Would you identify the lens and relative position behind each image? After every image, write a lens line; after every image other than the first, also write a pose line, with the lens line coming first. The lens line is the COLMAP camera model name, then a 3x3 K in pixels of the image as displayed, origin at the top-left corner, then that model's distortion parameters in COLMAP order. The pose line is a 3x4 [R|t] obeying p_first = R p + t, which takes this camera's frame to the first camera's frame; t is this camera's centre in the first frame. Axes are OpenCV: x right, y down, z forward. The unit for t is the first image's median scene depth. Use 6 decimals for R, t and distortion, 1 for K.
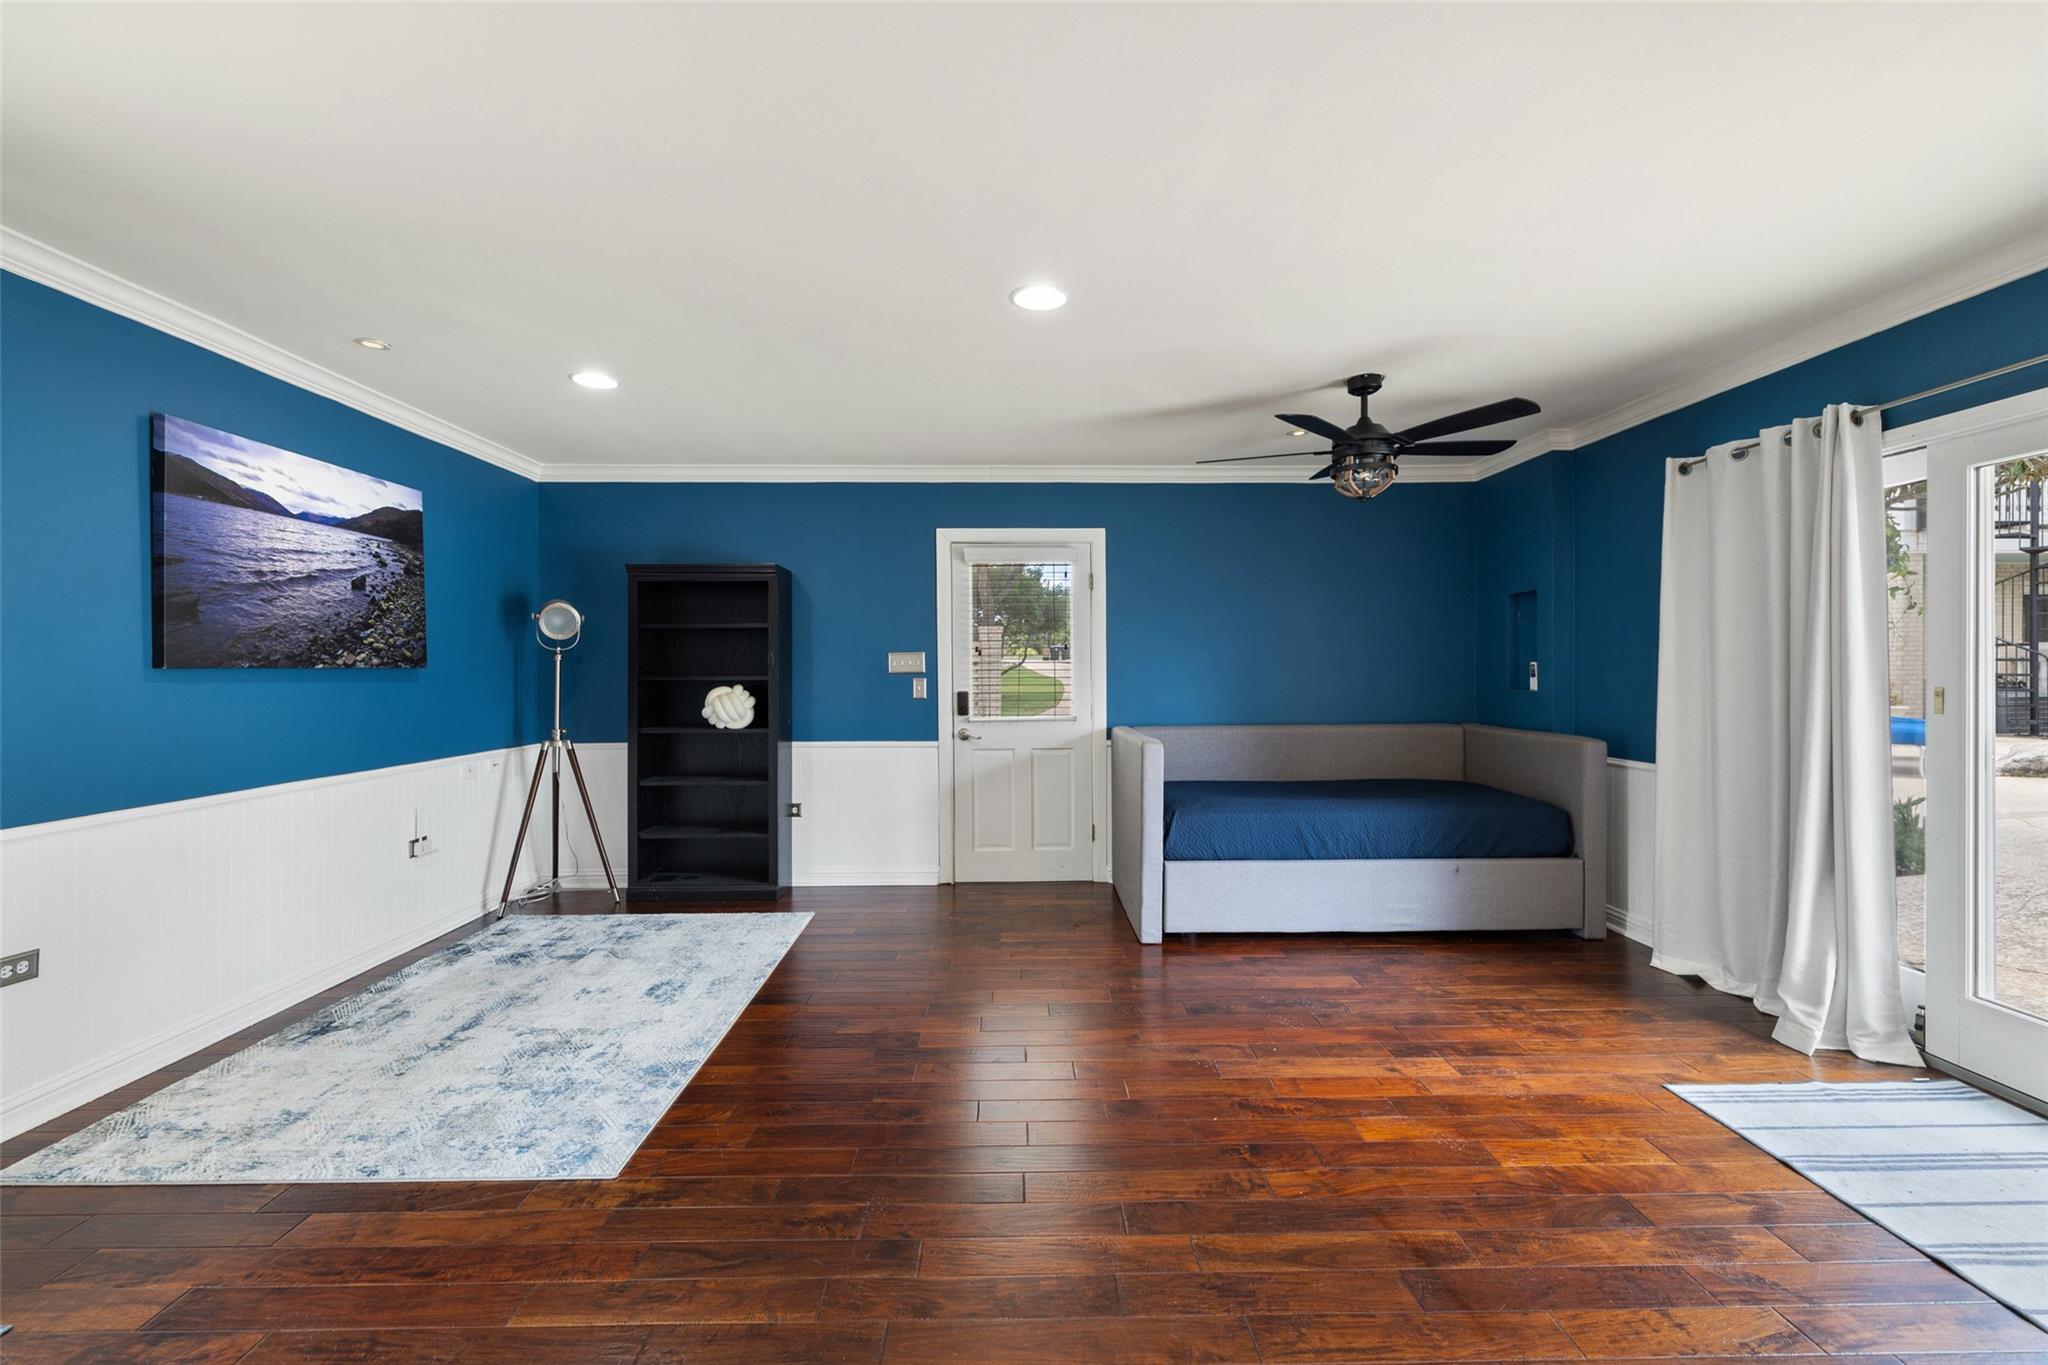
lens RADIAL K [[856.6, 0, 1021.2], [0, 856.6, 671.7], [0, 0, 1]] dist [-0.000687, -0.000106]
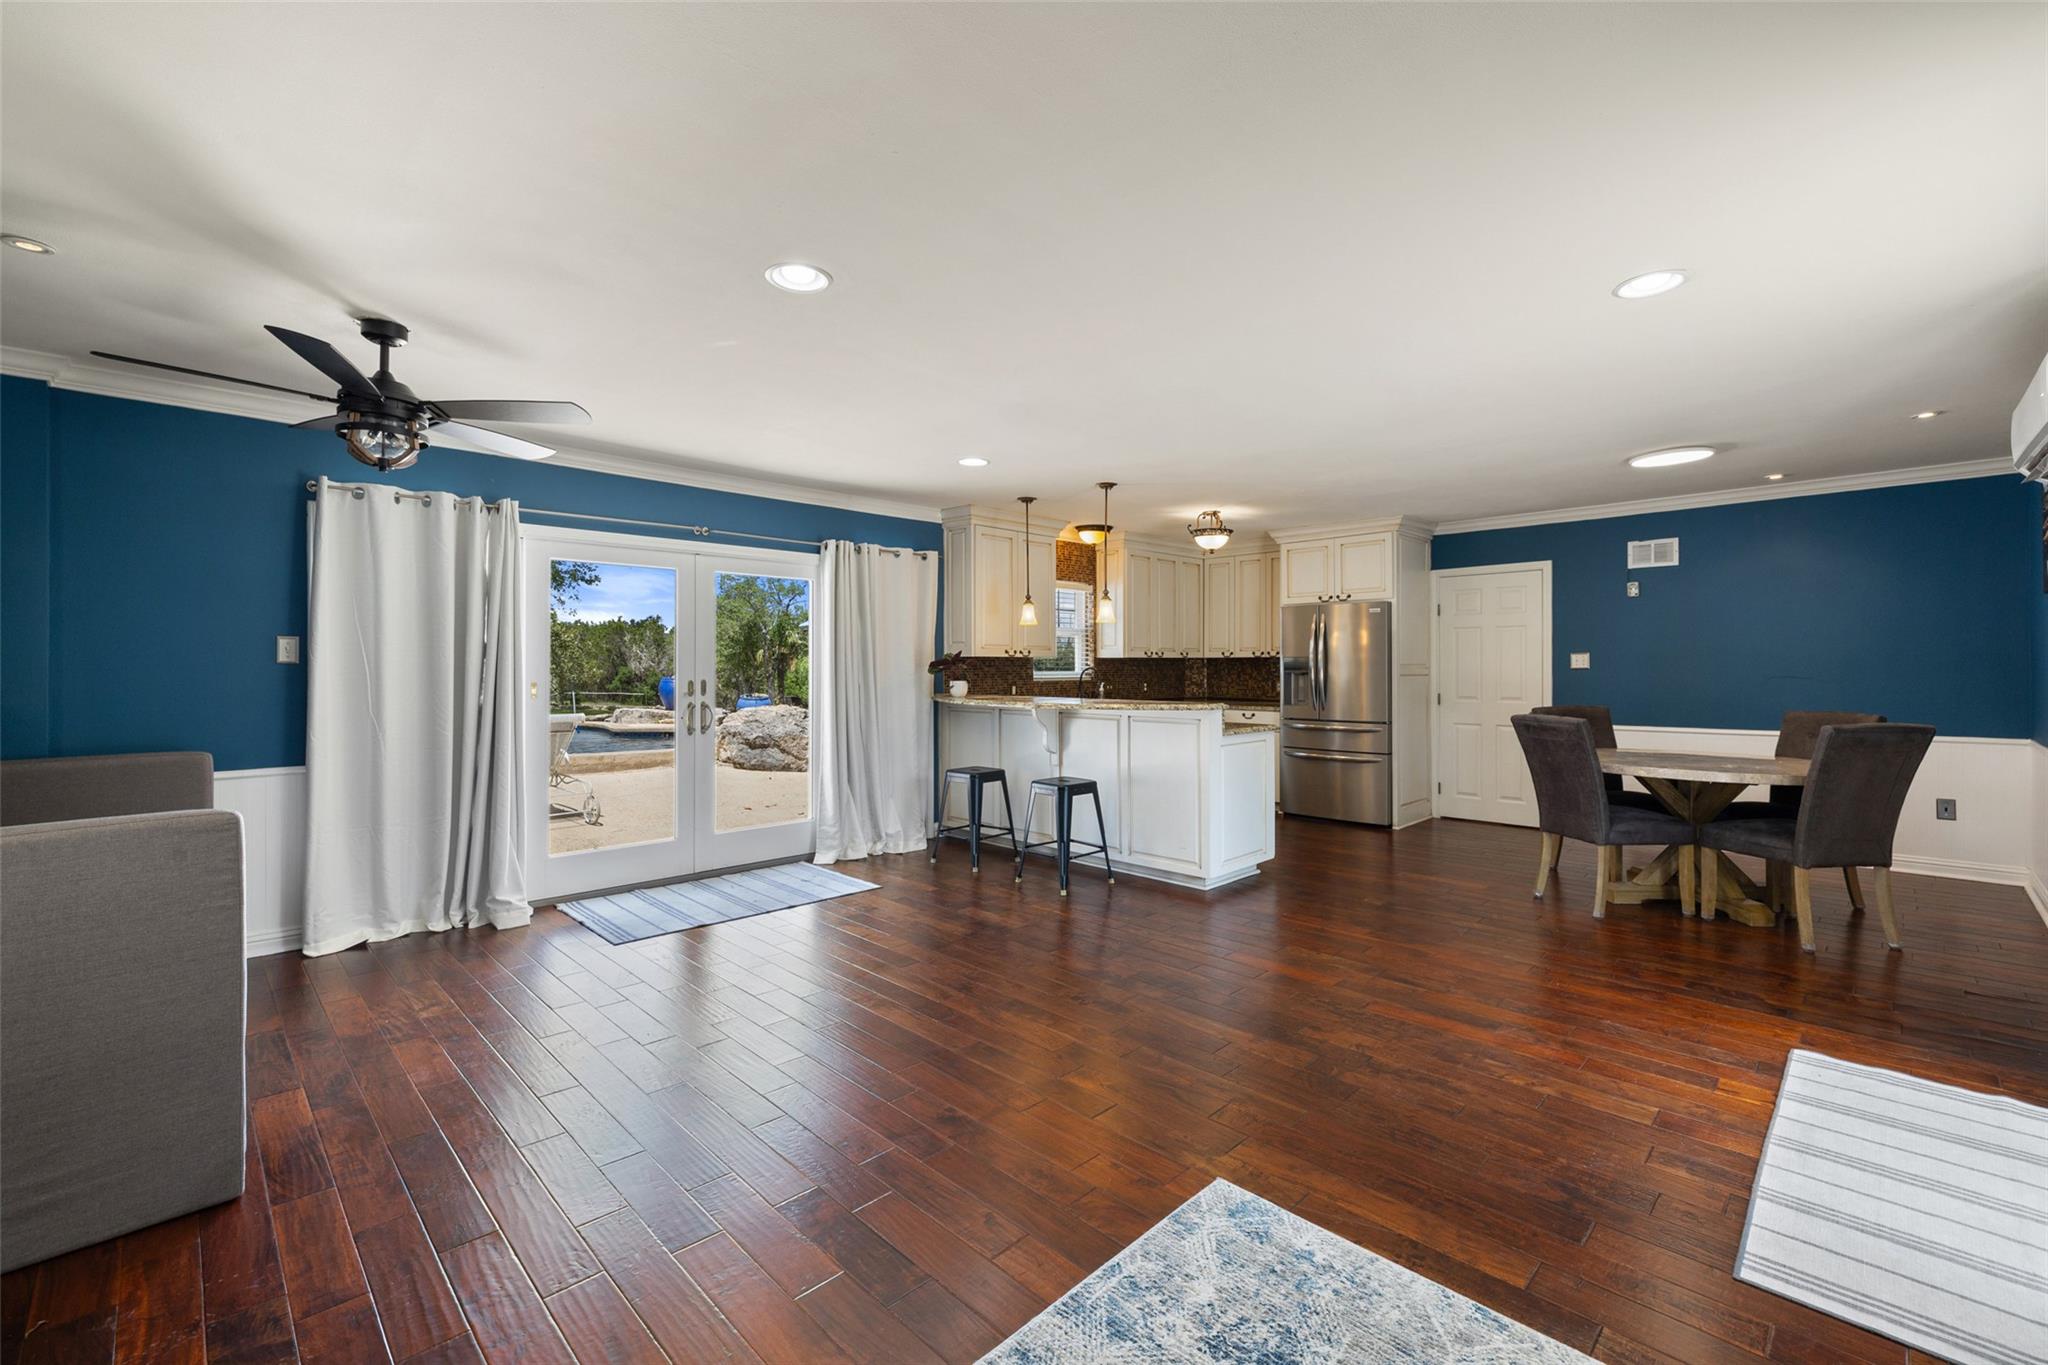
lens RADIAL K [[856.6, 0, 1021.2], [0, 856.6, 671.7], [0, 0, 1]] dist [-0.000687, -0.000106]
pose [[-0.691869, 0.000718, 0.722023, -1.009351], [0.003153, 0.999993, 0.002027, -0.006406], [-0.722016, 0.003679, -0.691866, 1.807818]]
